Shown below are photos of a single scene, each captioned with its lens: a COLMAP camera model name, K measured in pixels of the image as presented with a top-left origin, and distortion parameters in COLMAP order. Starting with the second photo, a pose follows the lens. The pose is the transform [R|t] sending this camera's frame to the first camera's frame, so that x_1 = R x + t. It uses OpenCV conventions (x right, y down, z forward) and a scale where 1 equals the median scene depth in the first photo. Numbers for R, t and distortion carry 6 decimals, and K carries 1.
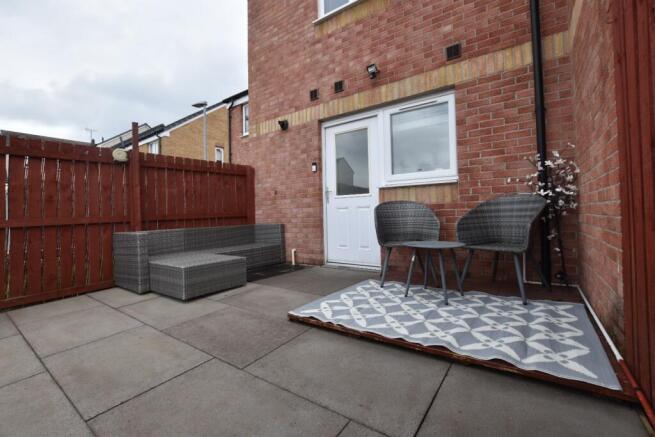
lens RADIAL K [[288.1, 0, 326.1], [0, 288.1, 213.1], [0, 0, 1]] dist [-0.028862, 0.000630]
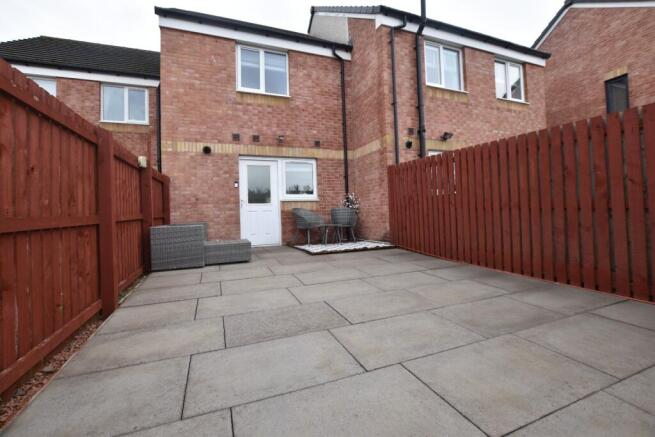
lens RADIAL K [[288.1, 0, 326.1], [0, 288.1, 213.1], [0, 0, 1]] dist [-0.028862, 0.000630]
pose [[0.549160, 0.014066, 0.835599, -1.055961], [0.011298, 0.999642, -0.024253, 0.035694], [-0.835641, 0.022760, 0.548804, -0.233196]]
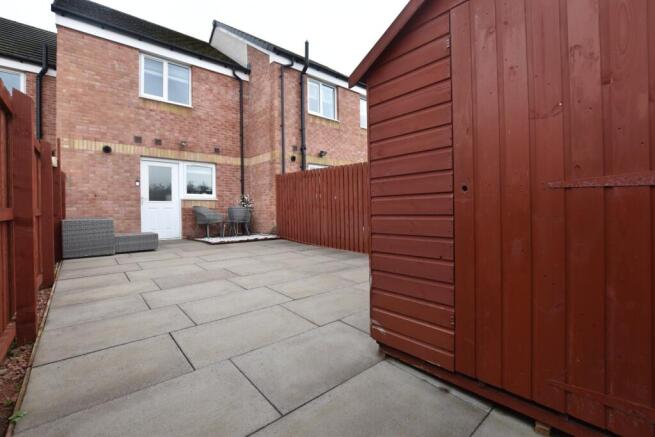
lens RADIAL K [[288.1, 0, 326.1], [0, 288.1, 213.1], [0, 0, 1]] dist [-0.028862, 0.000630]
pose [[0.231842, 0.018823, 0.972571, -1.384857], [0.002633, 0.999797, -0.019977, 0.049848], [-0.972750, 0.007193, 0.231745, -0.437383]]
